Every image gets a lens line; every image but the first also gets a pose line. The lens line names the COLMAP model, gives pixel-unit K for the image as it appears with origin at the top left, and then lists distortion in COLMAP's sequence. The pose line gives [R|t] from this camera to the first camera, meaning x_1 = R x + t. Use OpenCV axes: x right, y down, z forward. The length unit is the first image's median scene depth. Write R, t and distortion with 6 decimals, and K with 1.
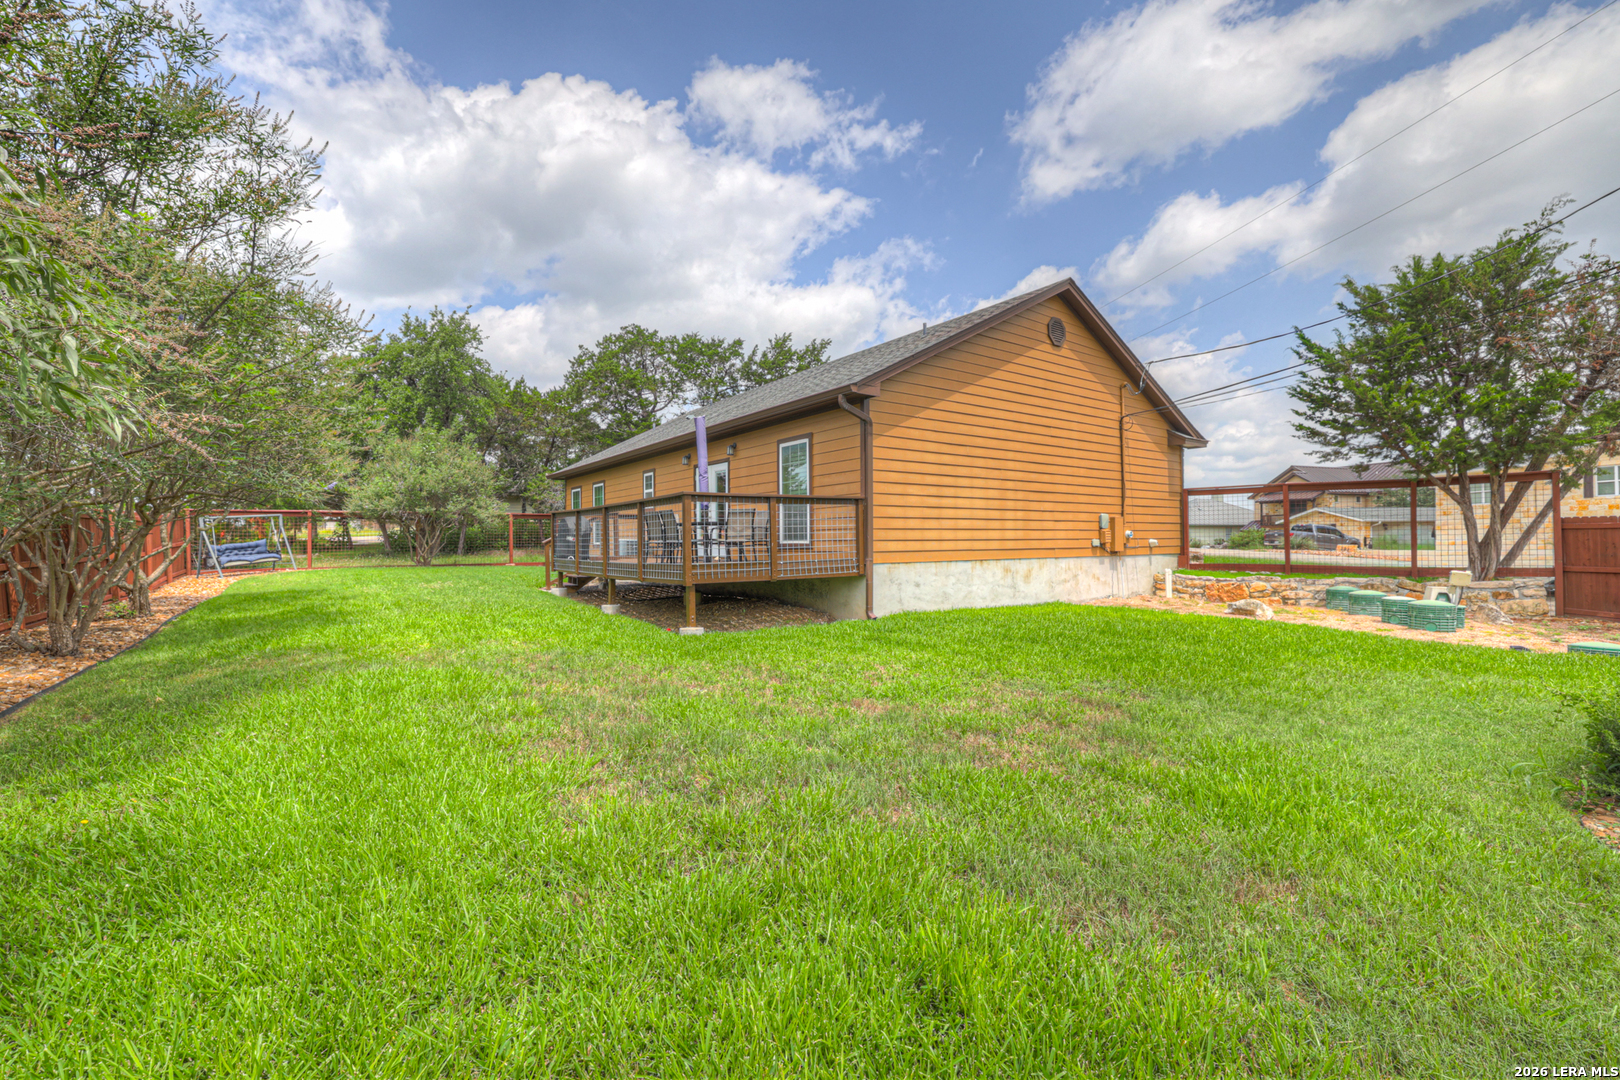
lens RADIAL K [[698.3, 0, 808.2], [0, 698.3, 536.2], [0, 0, 1]] dist [-0.007263, 0.000352]
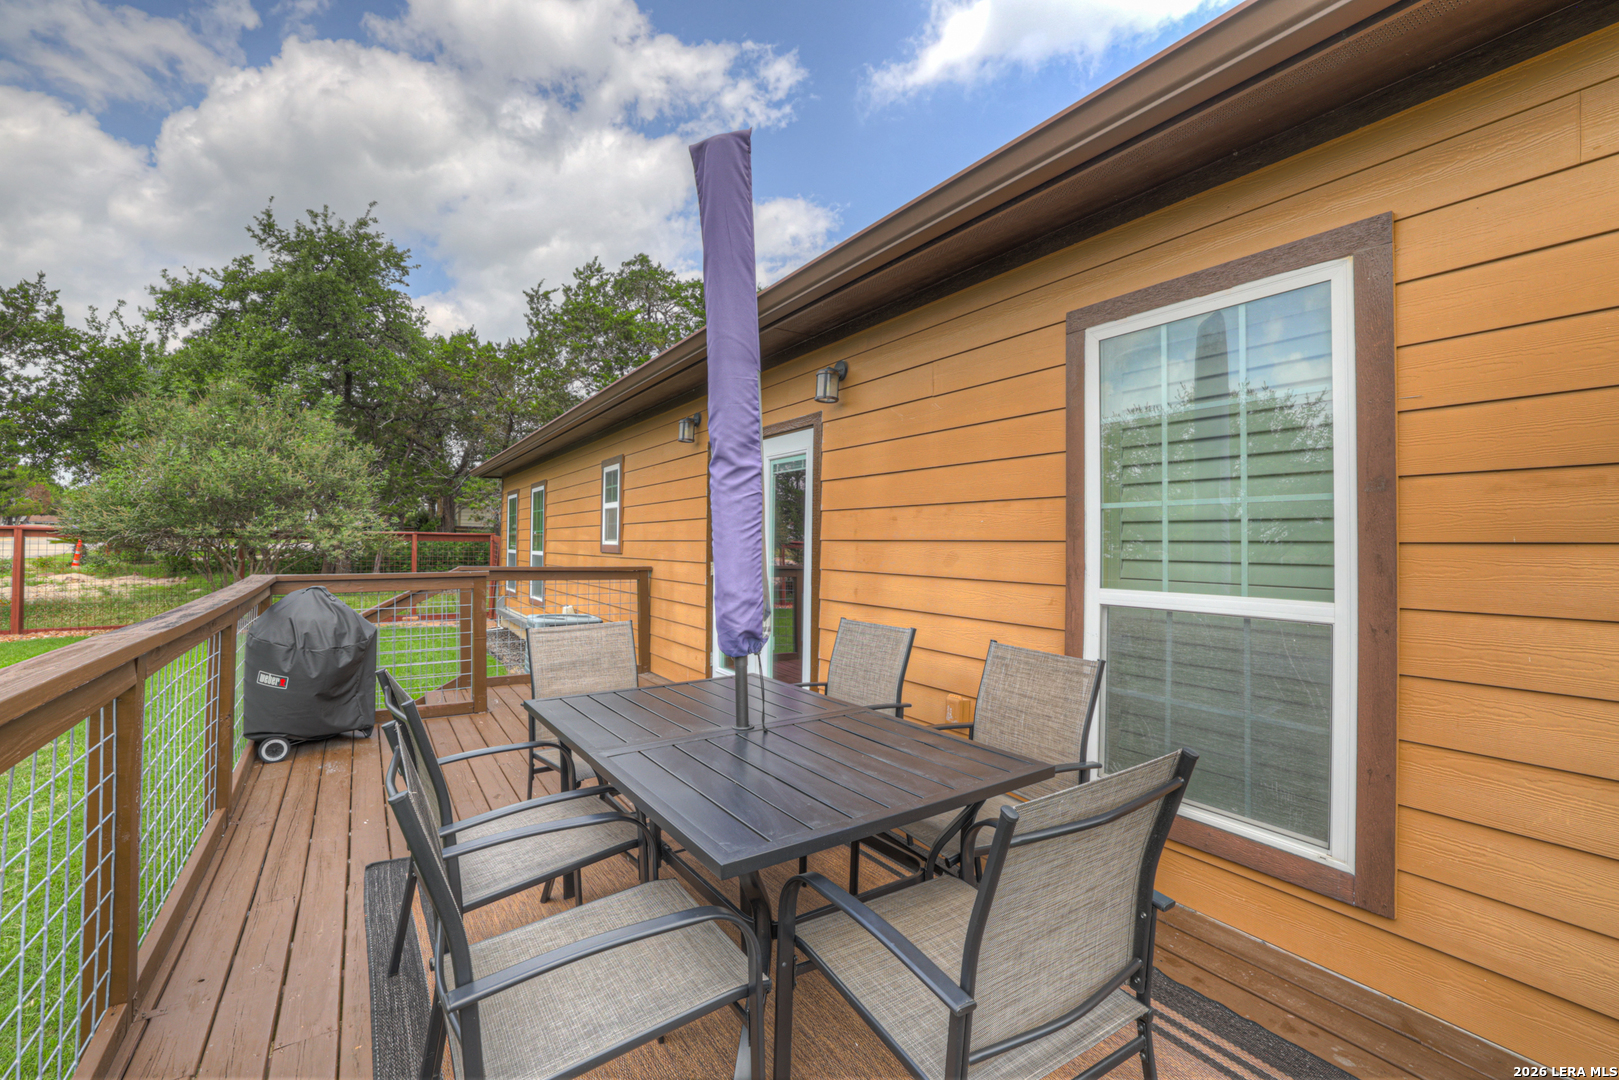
lens RADIAL K [[680.9, 0, 801.6], [0, 680.9, 522.5], [0, 0, 1]] dist [-0.010730, 0.002585]
pose [[0.998822, 0.016898, -0.045494, -0.076165], [-0.017849, 0.999629, -0.020584, -0.041329], [0.045129, 0.021372, 0.998753, 0.500336]]
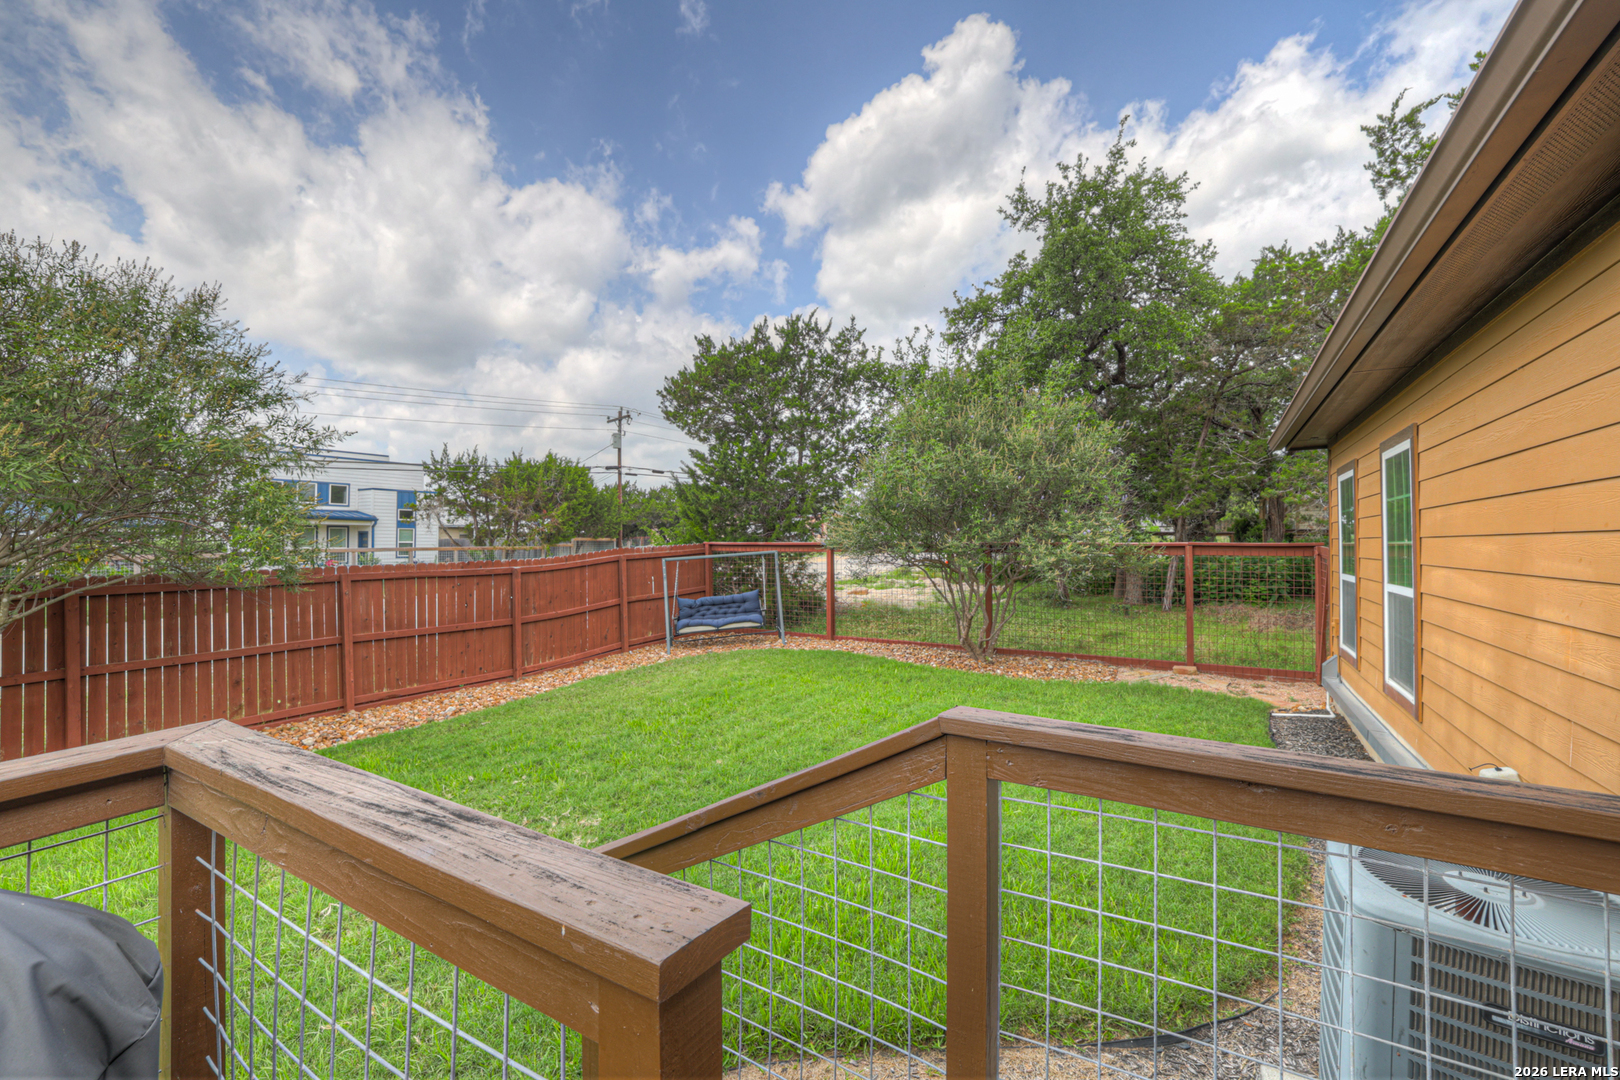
lens RADIAL K [[681.3, 0, 805.1], [0, 681.3, 521.2], [0, 0, 1]] dist [-0.010730, 0.002585]
pose [[0.397430, -0.016356, -0.917487, -0.173656], [0.000594, 0.999846, -0.017567, -0.045185], [0.917632, 0.006437, 0.397378, 0.743259]]
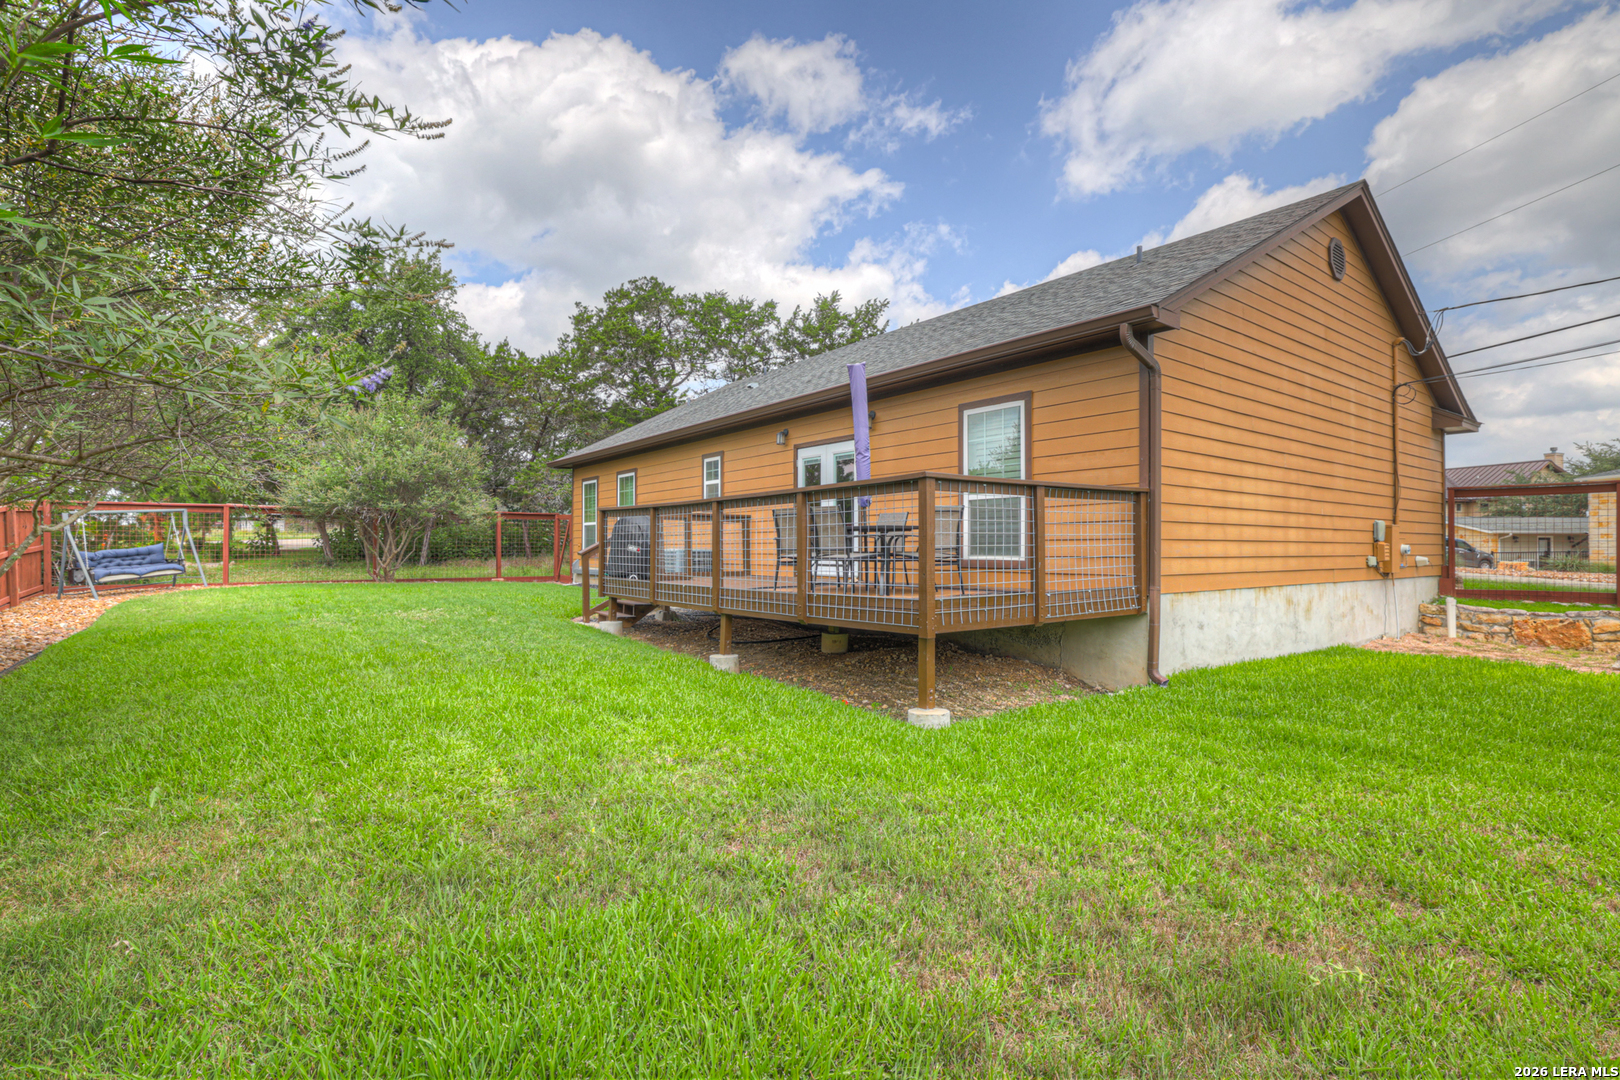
lens RADIAL K [[767.5, 0, 811.1], [0, 767.5, 541.7], [0, 0, 1]] dist [0.000918, 0.003125]
pose [[0.999261, 0.009884, 0.037141, -0.135655], [-0.009835, 0.999950, -0.001518, -0.002516], [-0.037154, 0.001152, 0.999309, 0.174577]]
